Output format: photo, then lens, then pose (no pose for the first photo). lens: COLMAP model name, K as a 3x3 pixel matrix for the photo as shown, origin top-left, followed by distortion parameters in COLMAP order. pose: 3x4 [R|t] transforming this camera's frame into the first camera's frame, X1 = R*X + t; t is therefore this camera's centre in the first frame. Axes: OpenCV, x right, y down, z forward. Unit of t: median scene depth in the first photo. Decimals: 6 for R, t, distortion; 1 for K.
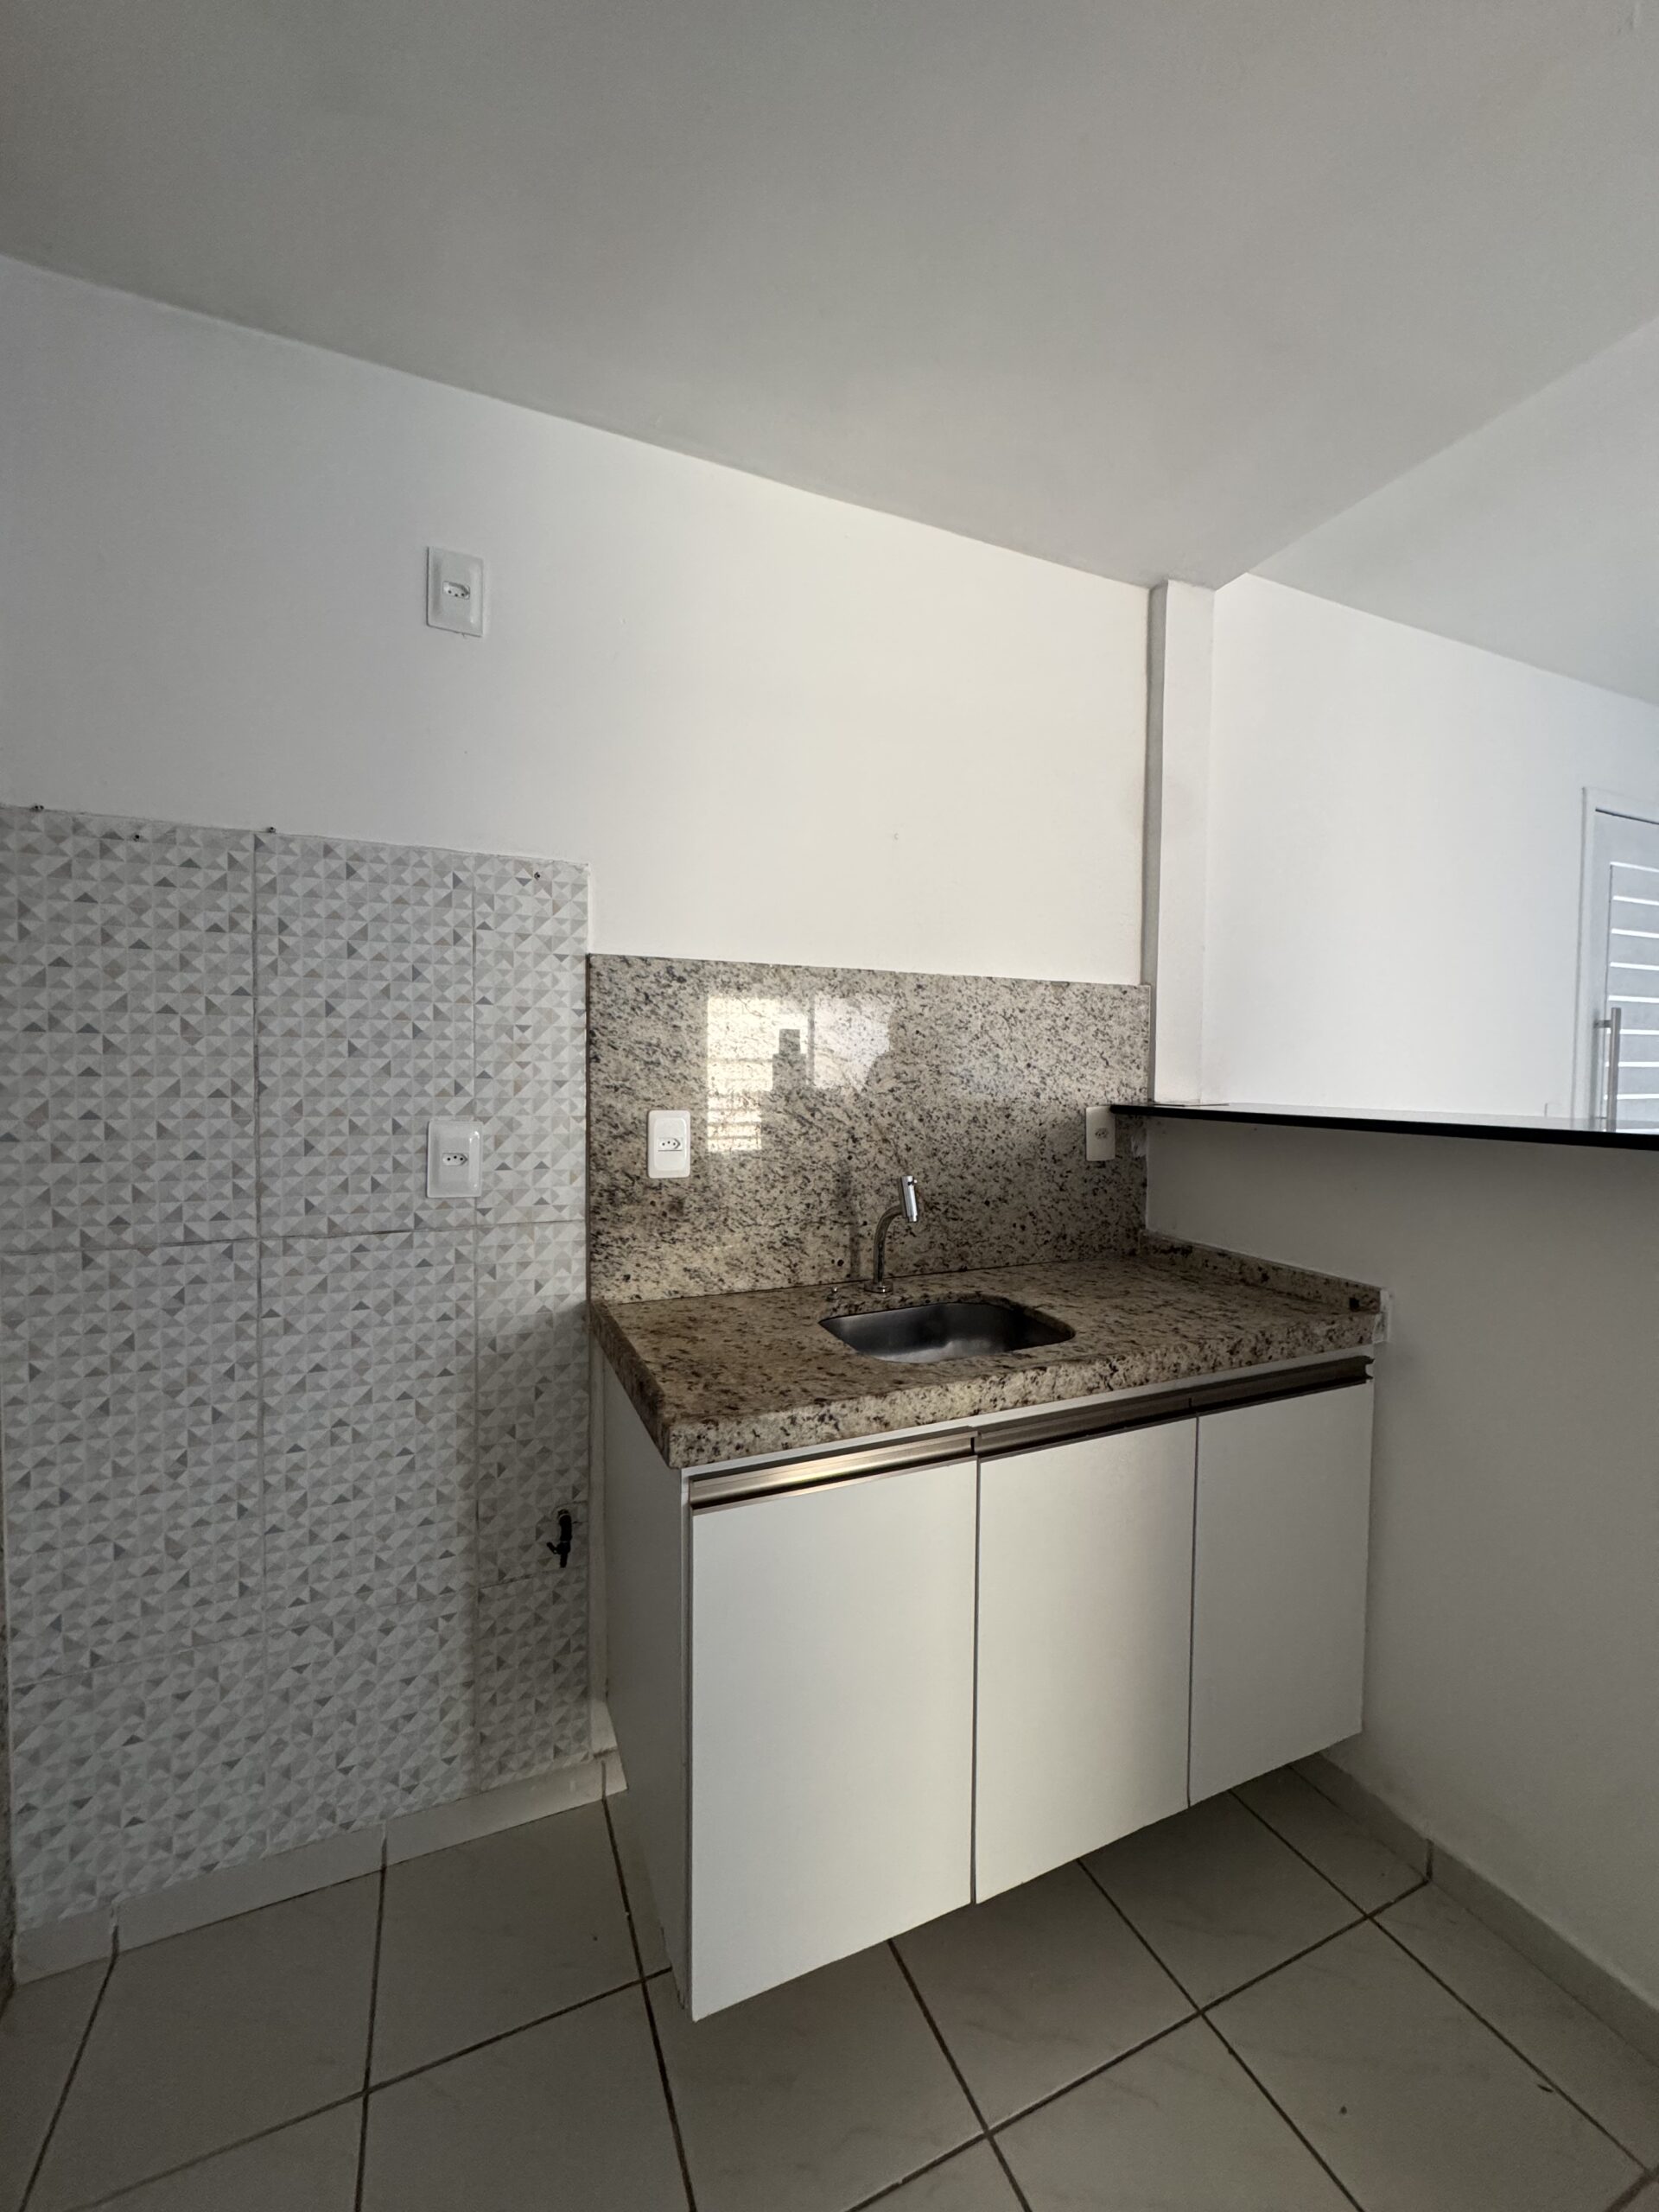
lens RADIAL K [[883.4, 0, 829.1], [0, 883.4, 1101.0], [0, 0, 1]] dist [-0.001903, 0.000465]
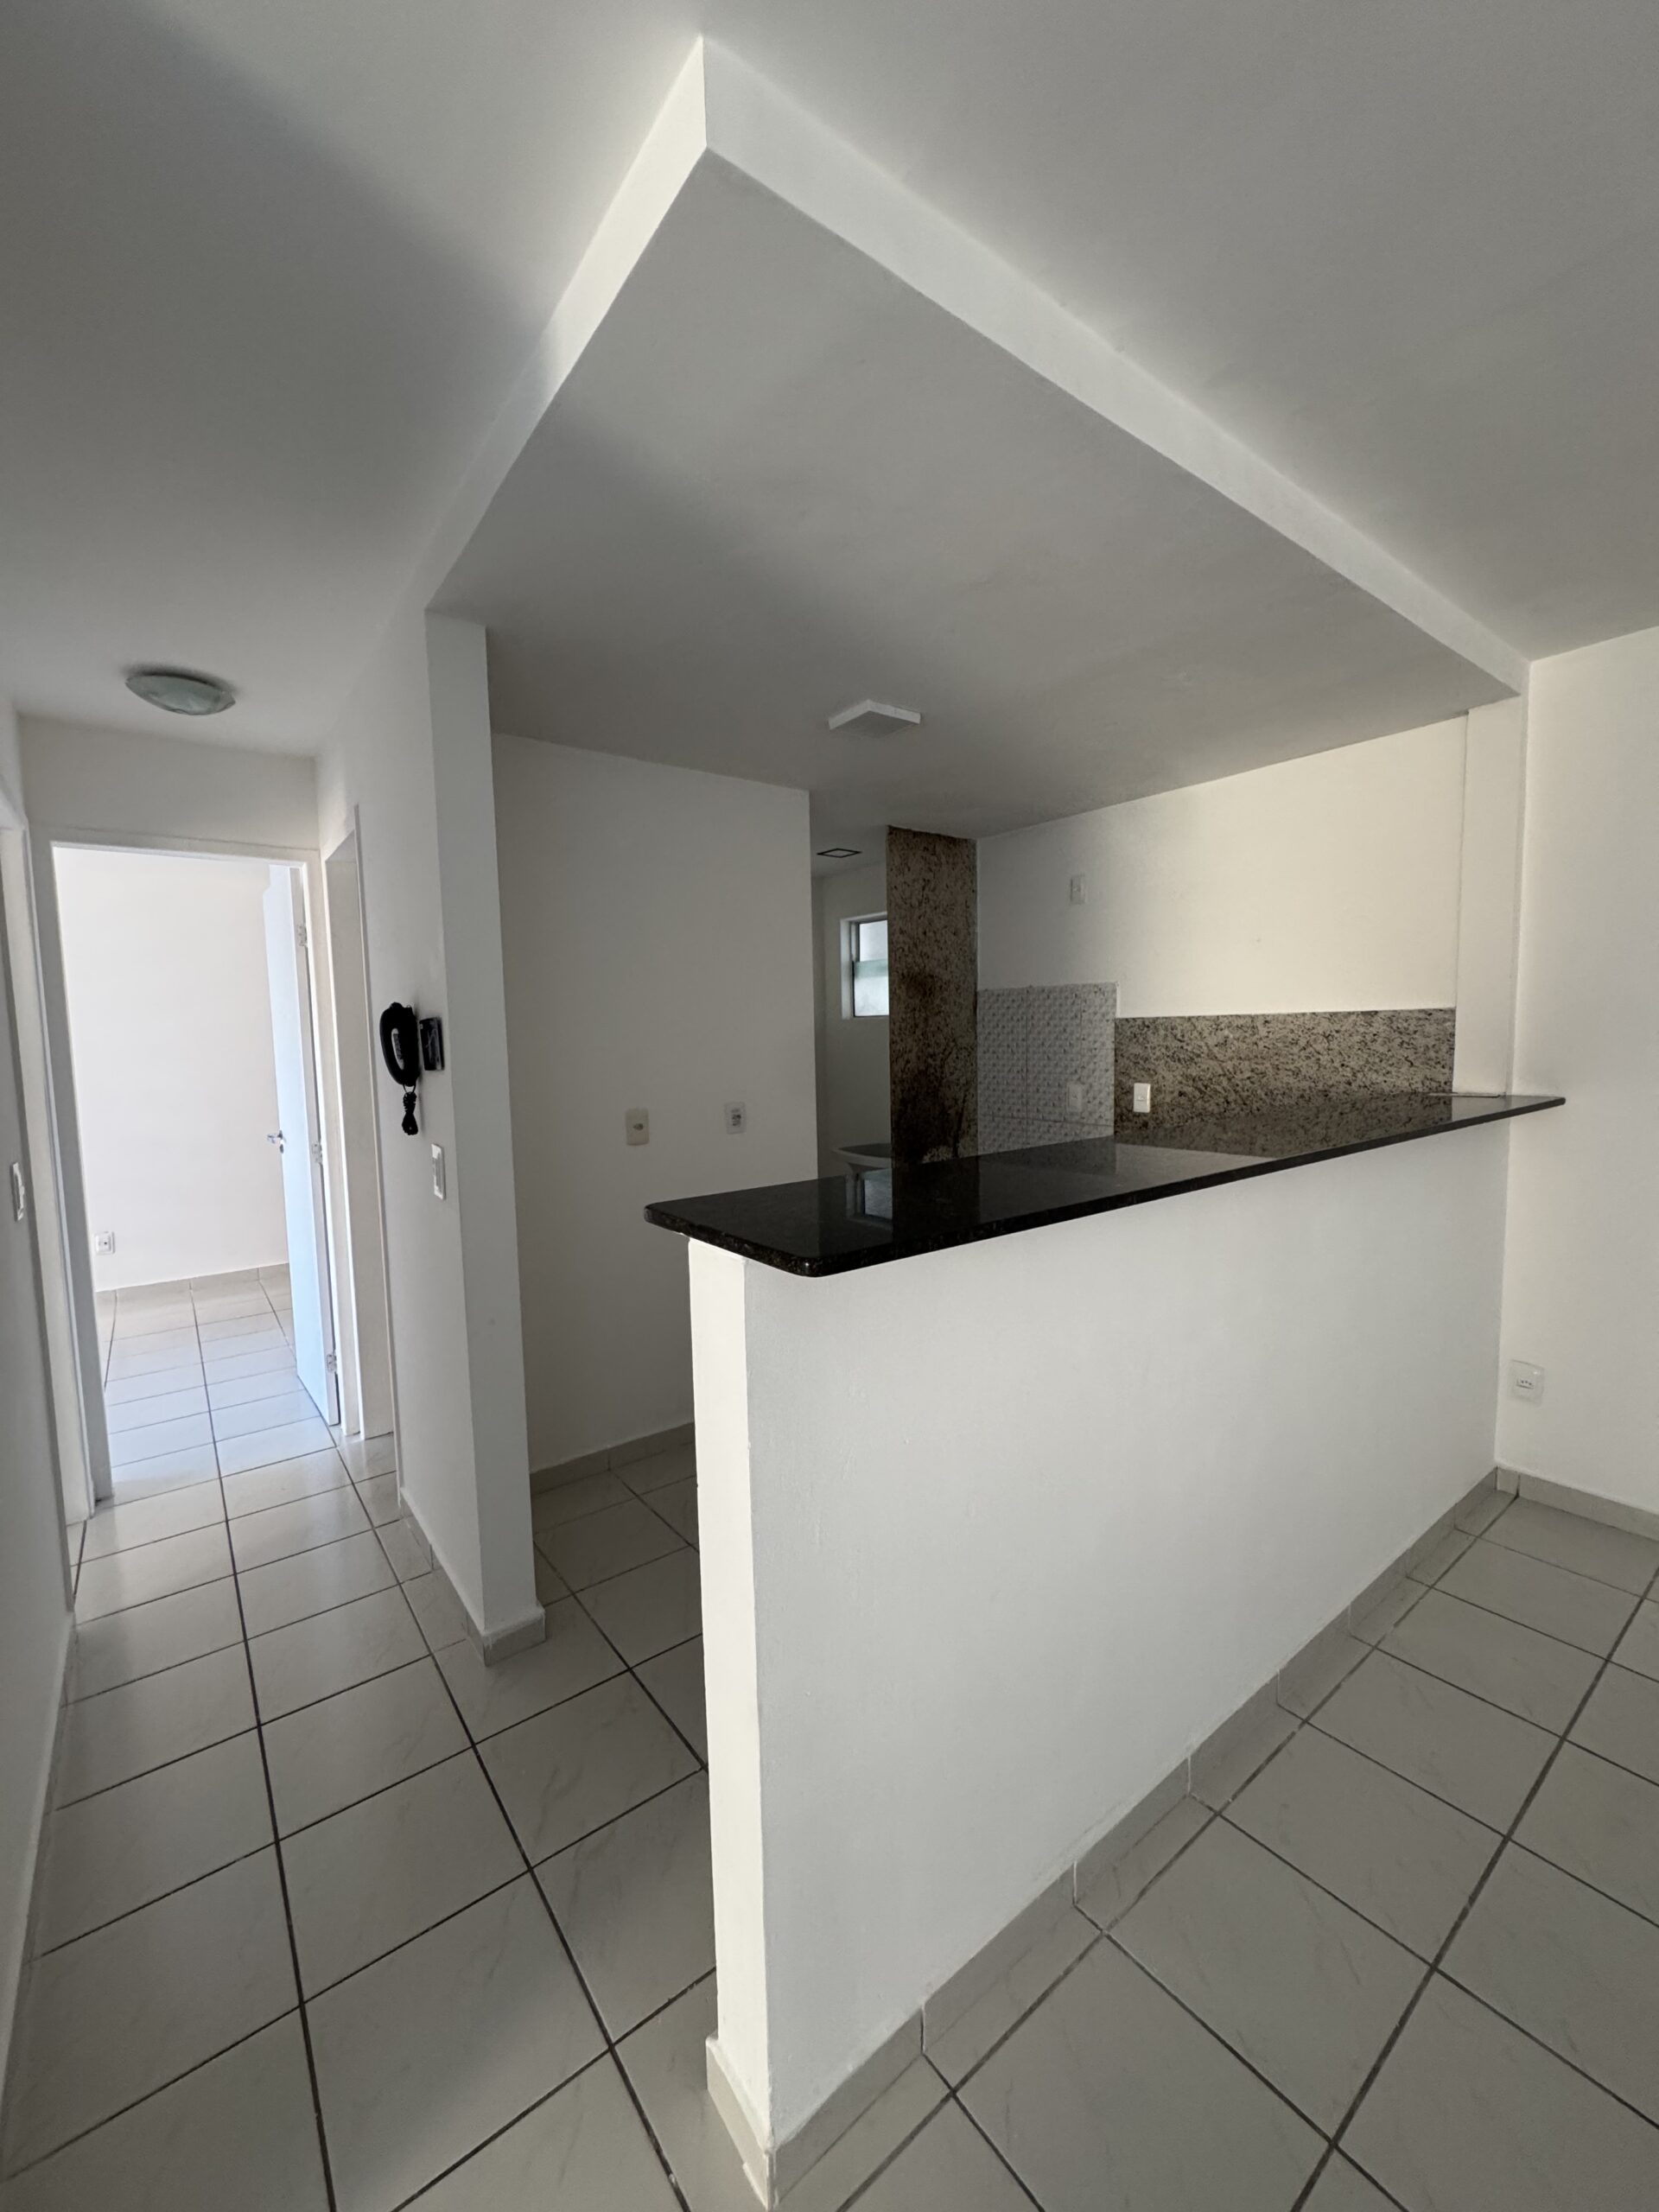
lens RADIAL K [[883.4, 0, 829.0], [0, 883.4, 1104.1], [0, 0, 1]] dist [-0.001903, 0.000465]
pose [[0.240969, 0.064202, -0.968407, 2.053749], [-0.012495, 0.997932, 0.063050, -0.077774], [0.970452, -0.003093, 0.241273, -0.396269]]
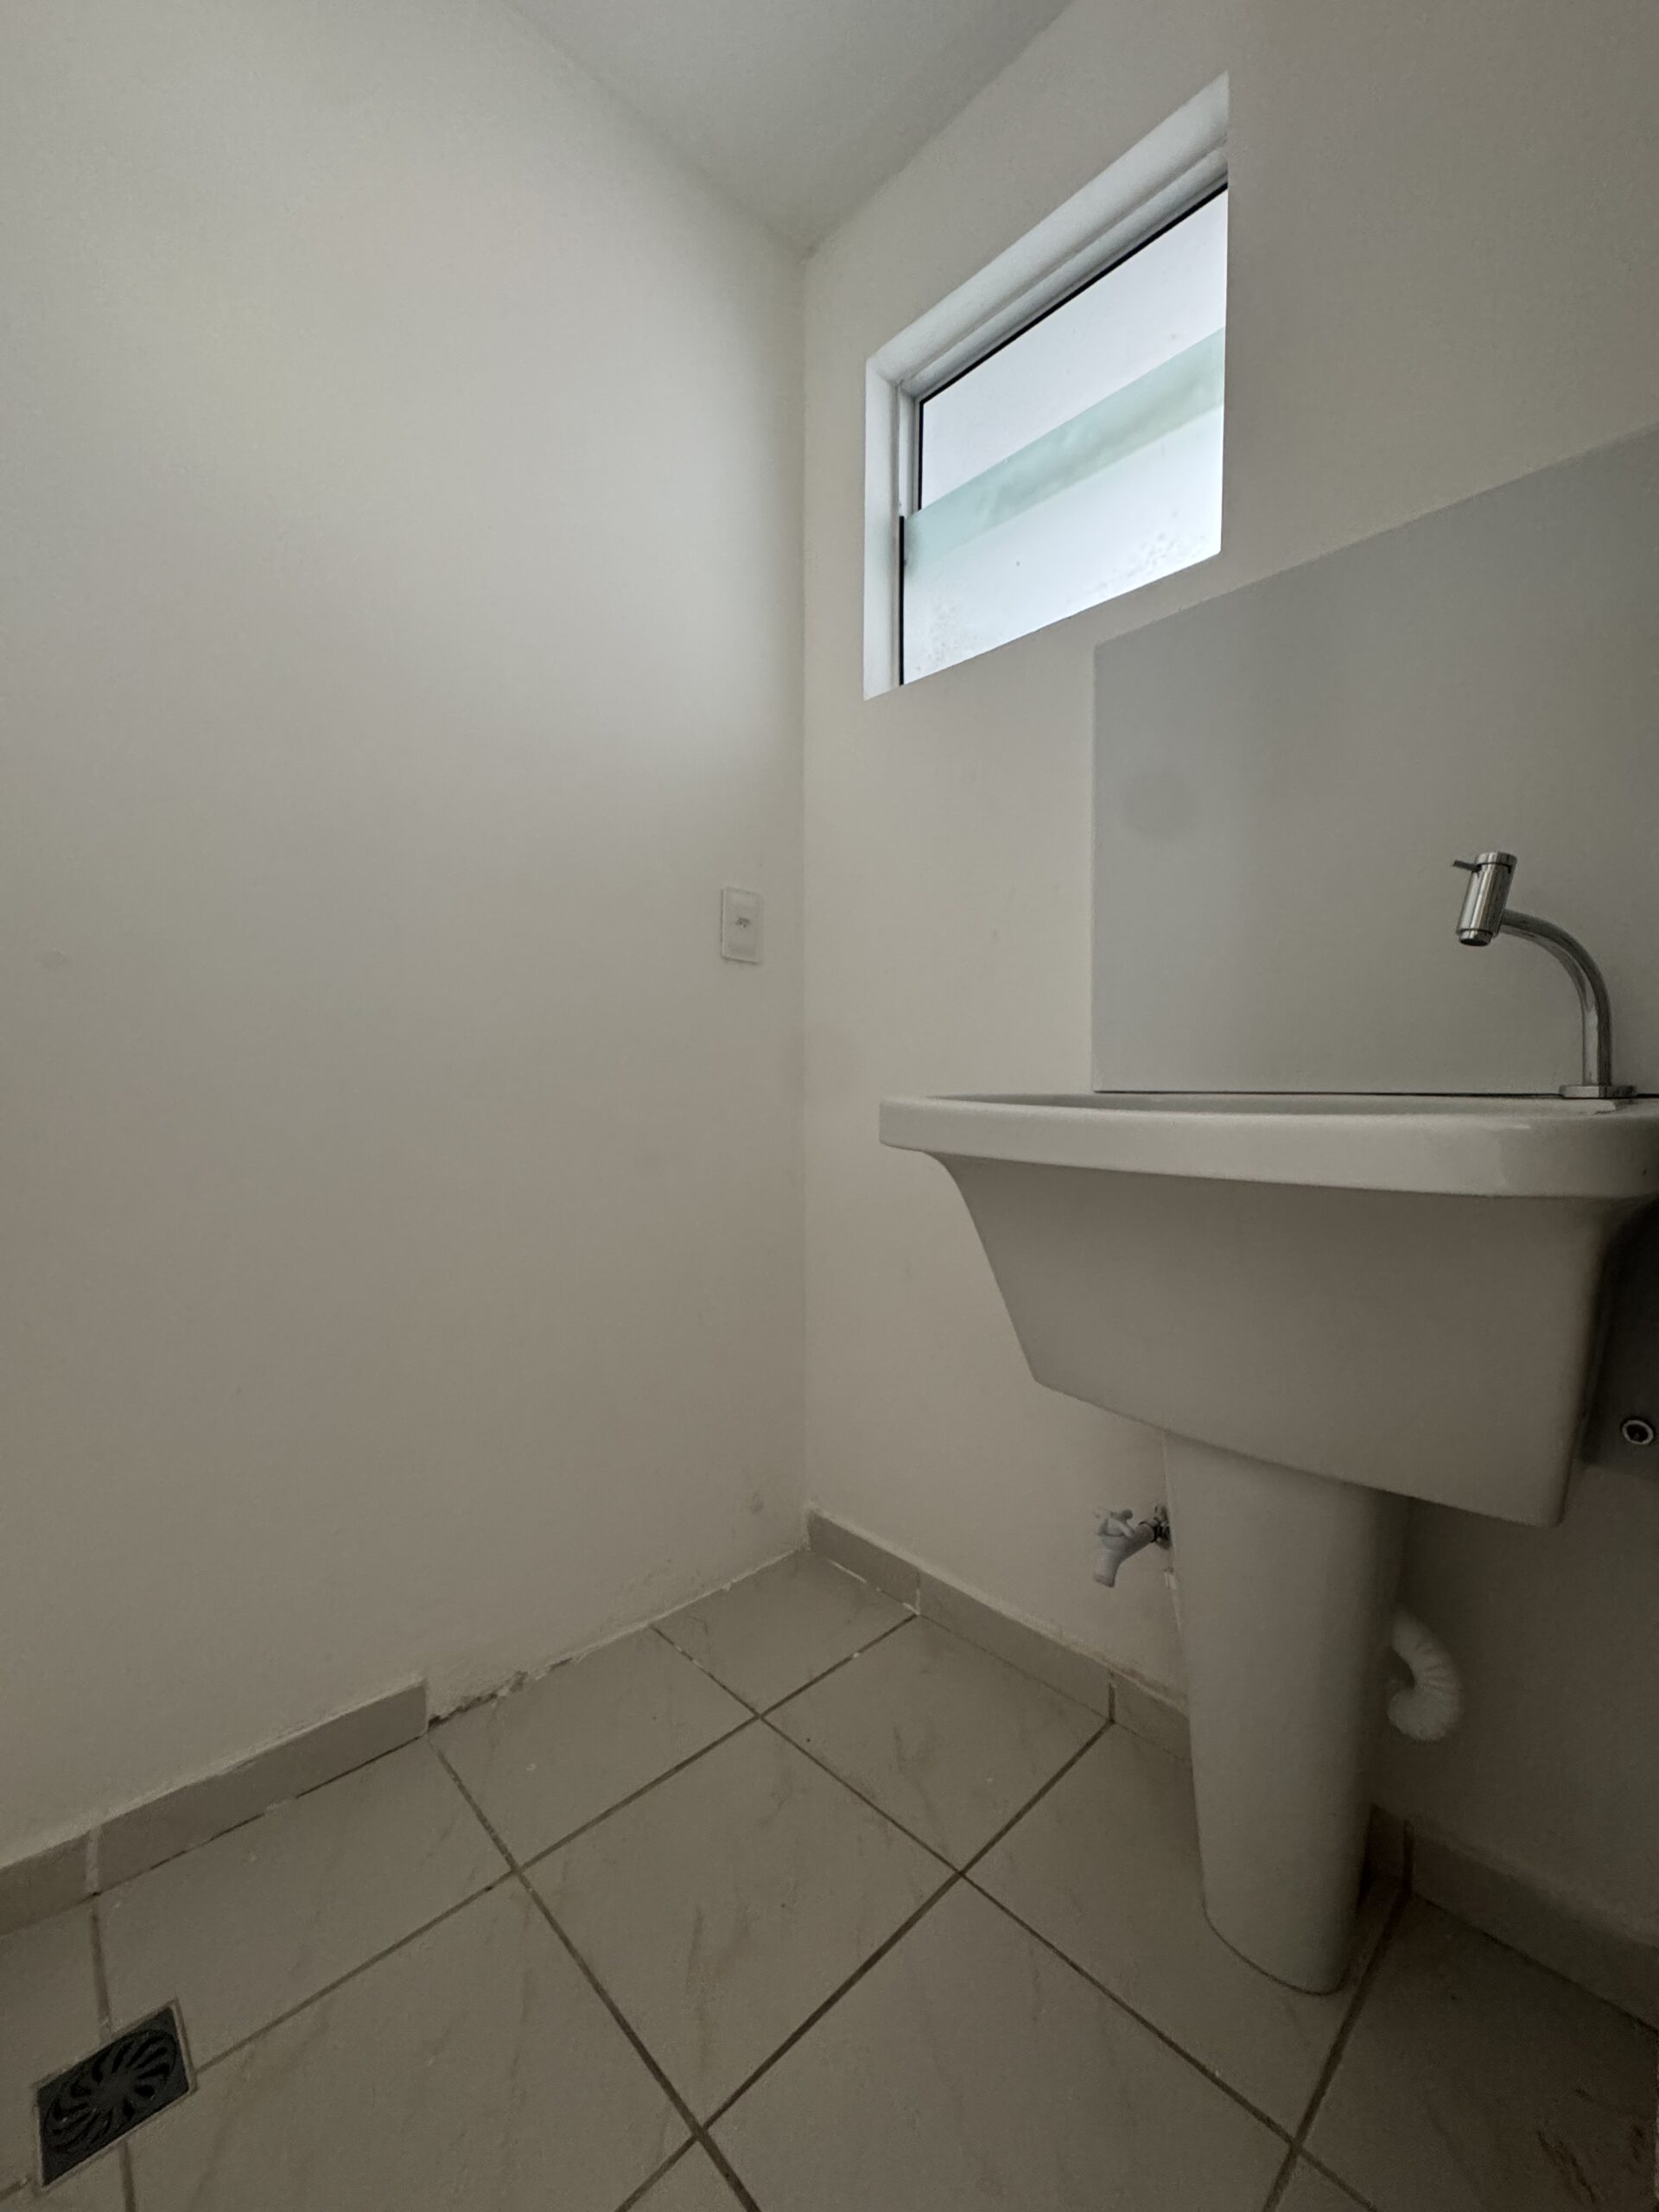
lens RADIAL K [[883.4, 0, 829.8], [0, 883.4, 1112.8], [0, 0, 1]] dist [-0.001903, 0.000465]
pose [[0.348327, 0.019332, -0.937174, -0.496348], [-0.034357, 0.999379, 0.007845, 0.296178], [0.936743, 0.029466, 0.348775, 0.140247]]
